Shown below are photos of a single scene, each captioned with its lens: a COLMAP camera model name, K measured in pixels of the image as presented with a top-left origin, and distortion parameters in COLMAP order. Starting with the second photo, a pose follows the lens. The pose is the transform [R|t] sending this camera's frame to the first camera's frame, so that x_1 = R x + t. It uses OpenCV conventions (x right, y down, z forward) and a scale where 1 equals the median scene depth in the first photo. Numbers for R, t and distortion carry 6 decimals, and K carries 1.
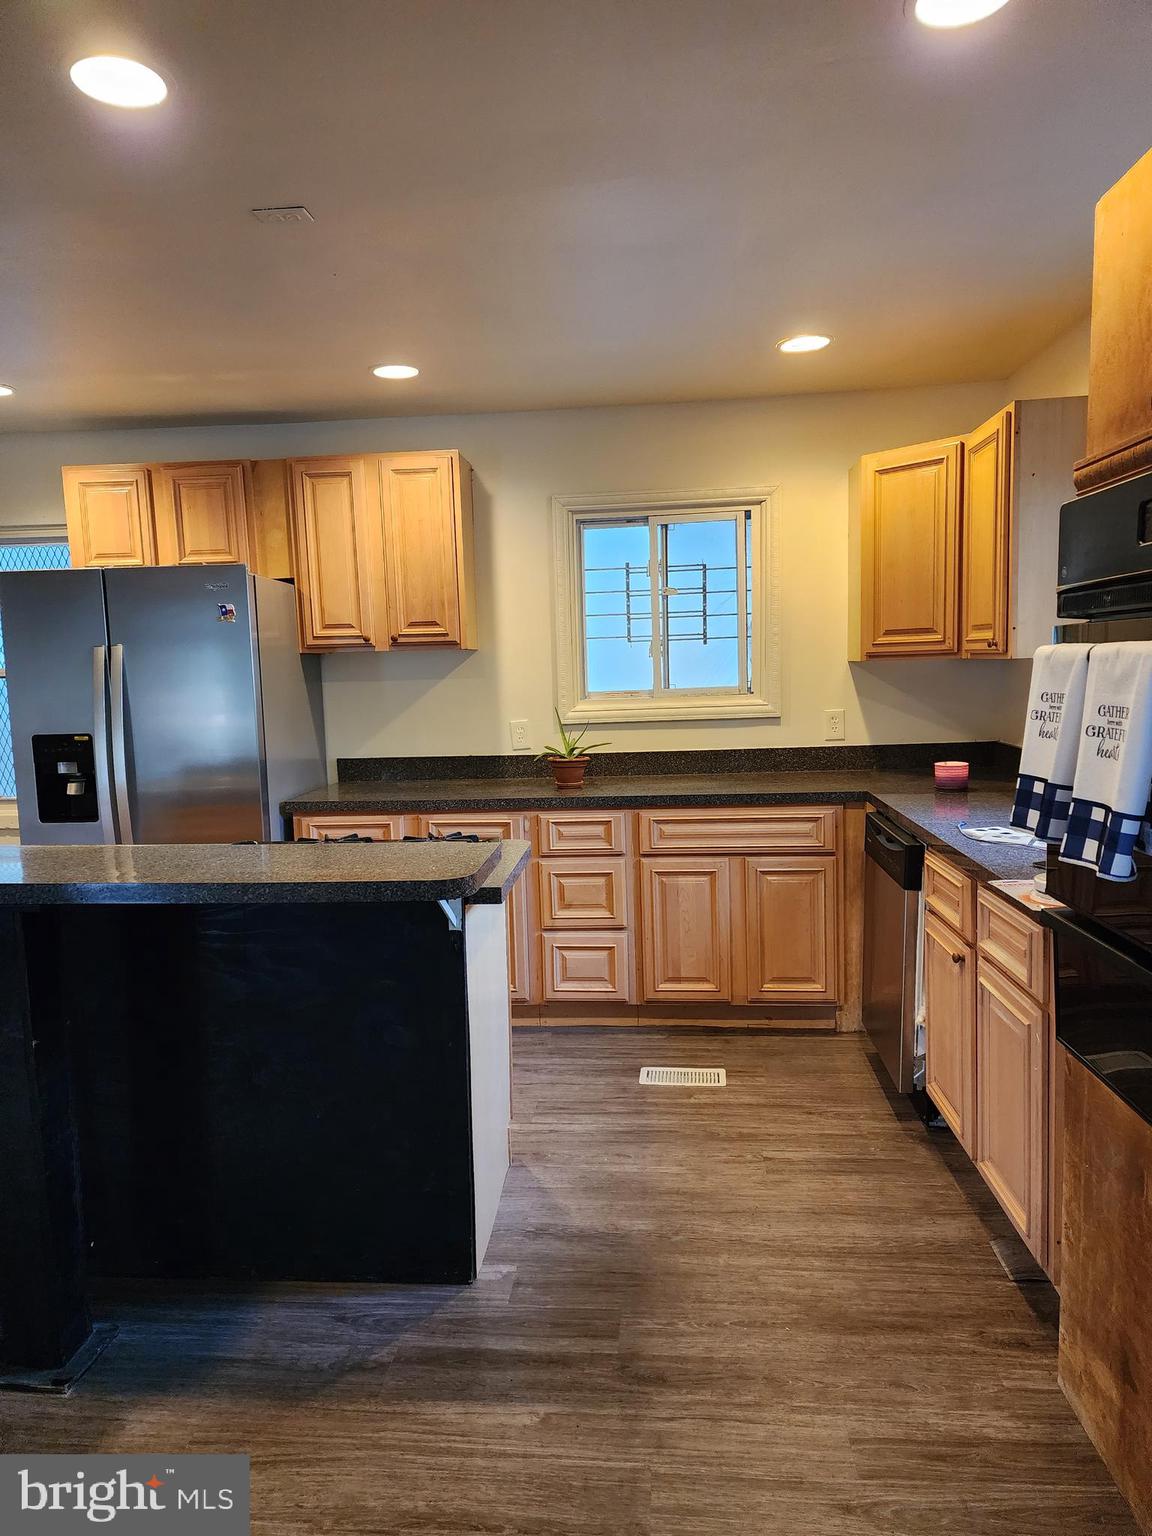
lens RADIAL K [[1013.1, 0, 576.0], [0, 1013.1, 768.0], [0, 0, 1]] dist [0.078502, -0.081075]
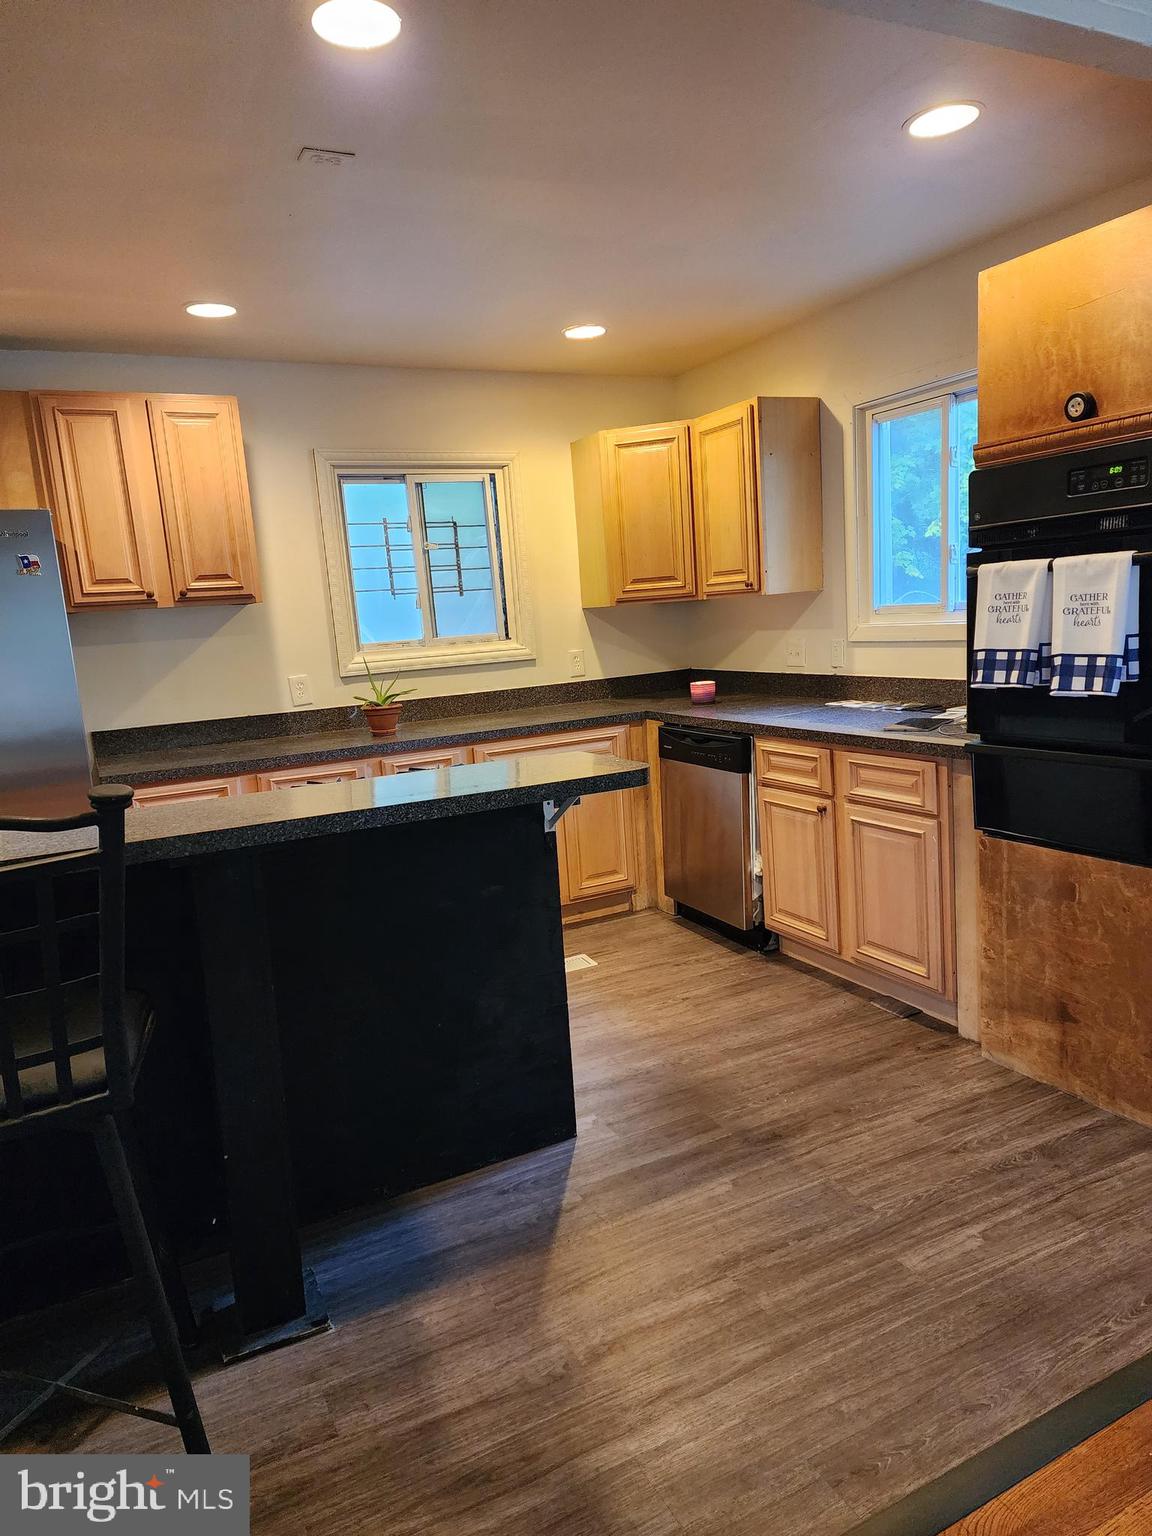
lens RADIAL K [[1005.9, 0, 576.0], [0, 1005.9, 768.0], [0, 0, 1]] dist [0.104567, -0.175737]
pose [[0.847481, -0.109154, 0.519482, -0.397710], [0.096011, 0.994009, 0.052231, 0.018971], [-0.522071, 0.005611, 0.852883, 0.013810]]
